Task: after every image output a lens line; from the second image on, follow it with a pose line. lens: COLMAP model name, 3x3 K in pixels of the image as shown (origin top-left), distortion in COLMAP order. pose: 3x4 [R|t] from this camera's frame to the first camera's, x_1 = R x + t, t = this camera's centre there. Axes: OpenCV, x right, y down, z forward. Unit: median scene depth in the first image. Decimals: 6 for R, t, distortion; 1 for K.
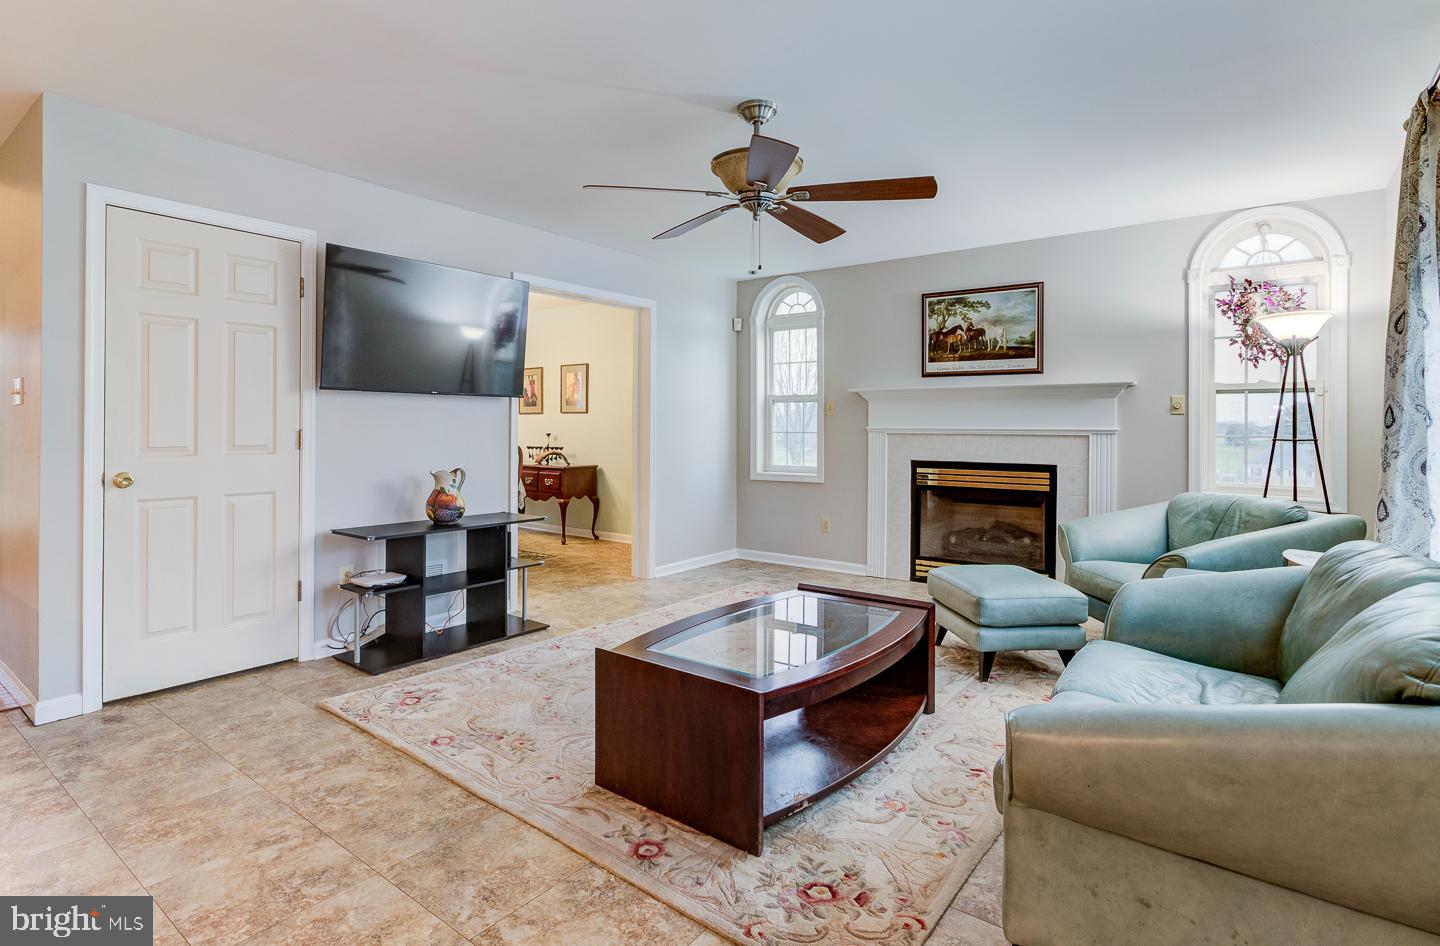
lens RADIAL K [[715.4, 0, 717.2], [0, 715.4, 431.4], [0, 0, 1]] dist [0.002011, 0.000489]
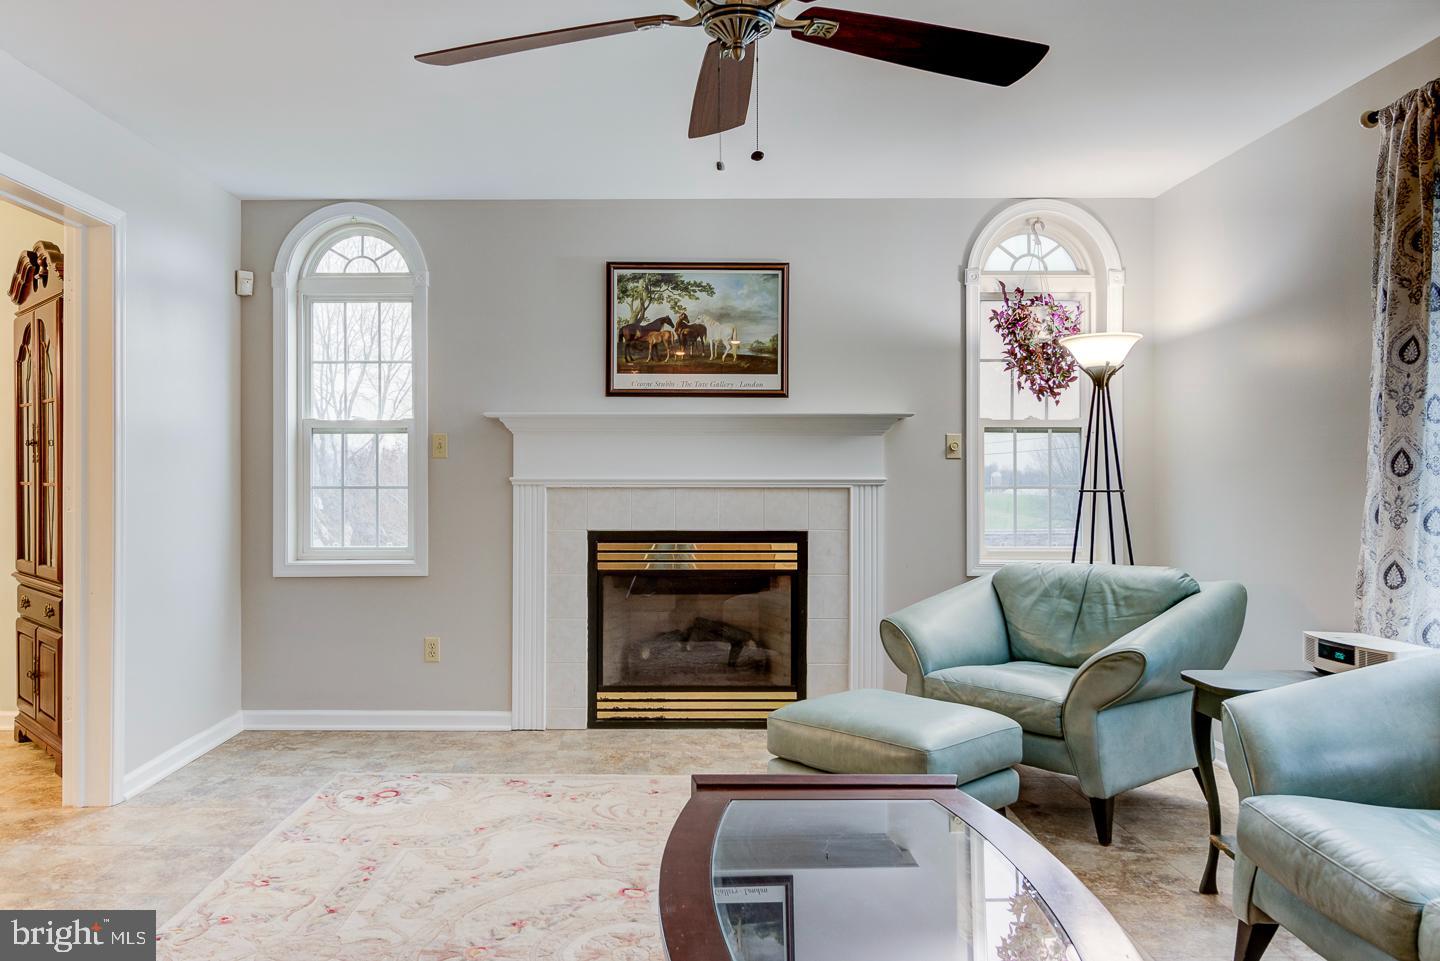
lens RADIAL K [[1073.6, 0, 720.0], [0, 1073.6, 480.5], [0, 0, 1]] dist [-0.008958, 0.001493]
pose [[0.808505, -0.006849, 0.588450, -0.189360], [0.007897, 0.999969, 0.000789, -0.003104], [-0.588437, 0.004009, 0.808533, 0.201344]]
